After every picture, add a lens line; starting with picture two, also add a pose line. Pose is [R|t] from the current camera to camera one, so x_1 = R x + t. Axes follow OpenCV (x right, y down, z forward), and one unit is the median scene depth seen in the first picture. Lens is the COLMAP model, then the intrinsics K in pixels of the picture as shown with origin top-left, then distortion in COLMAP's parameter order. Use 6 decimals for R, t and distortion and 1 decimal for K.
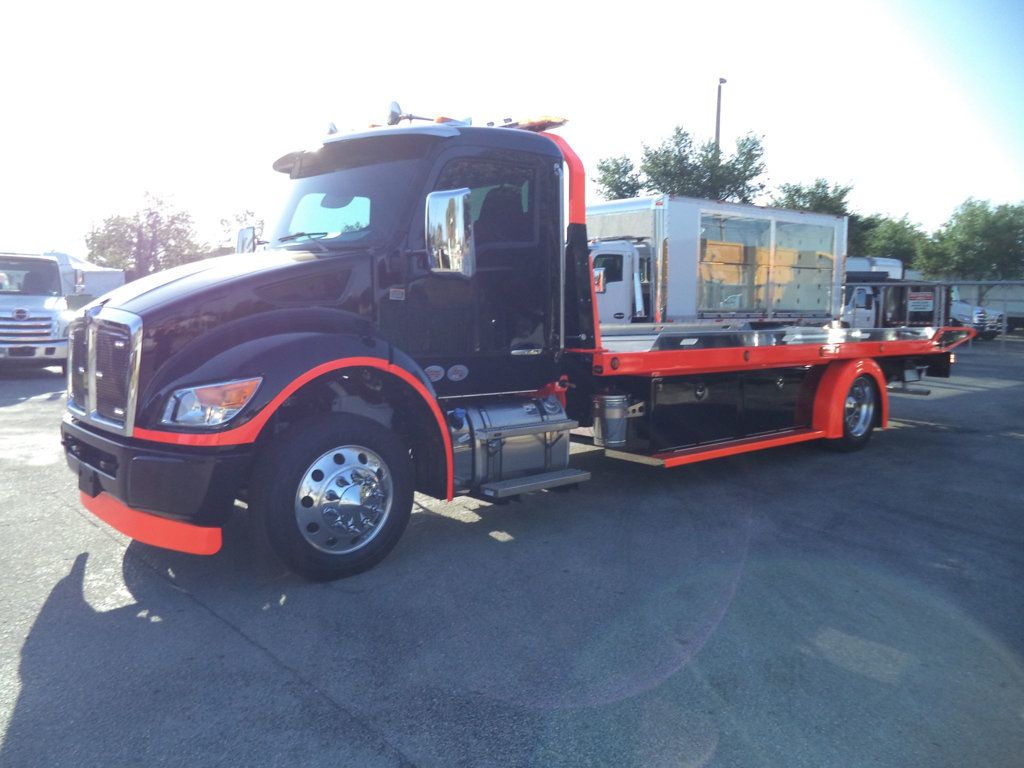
lens RADIAL K [[844.0, 0, 511.1], [0, 844.0, 377.8], [0, 0, 1]] dist [0.005647, 0.001074]
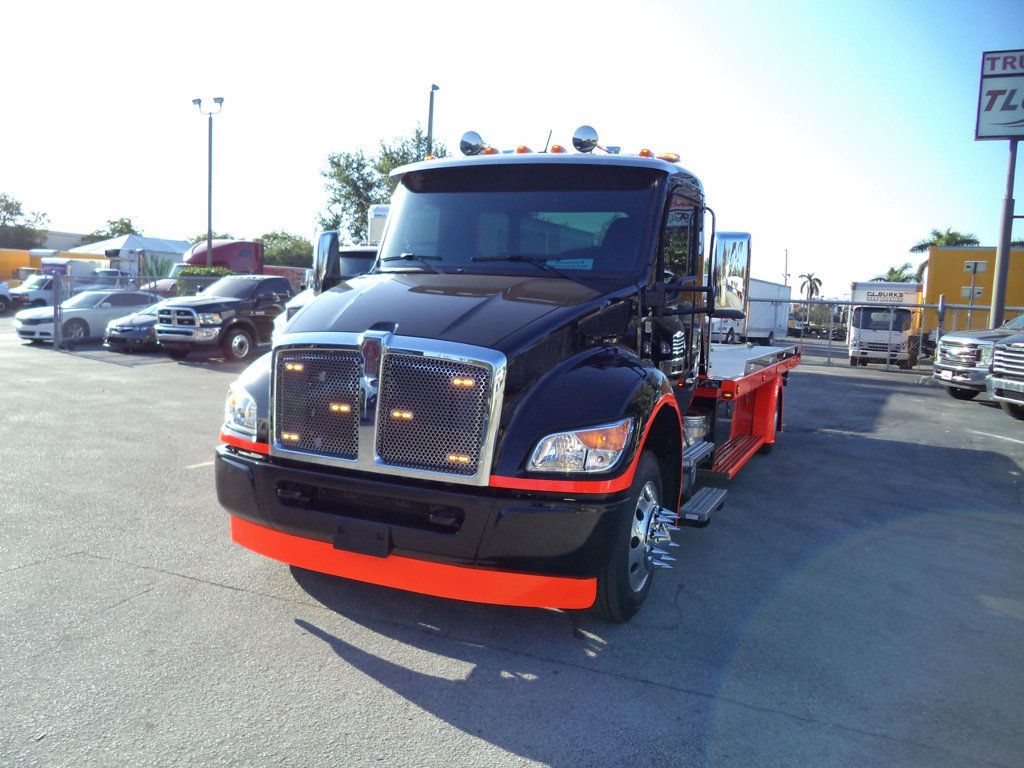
lens RADIAL K [[845.6, 0, 512.0], [0, 845.6, 384.0], [0, 0, 1]] dist [-0.007809, -0.002304]
pose [[0.916086, -0.006419, 0.400930, -0.608177], [0.000581, 0.999892, 0.014681, -0.041414], [-0.400981, -0.013216, 0.915991, 0.122386]]
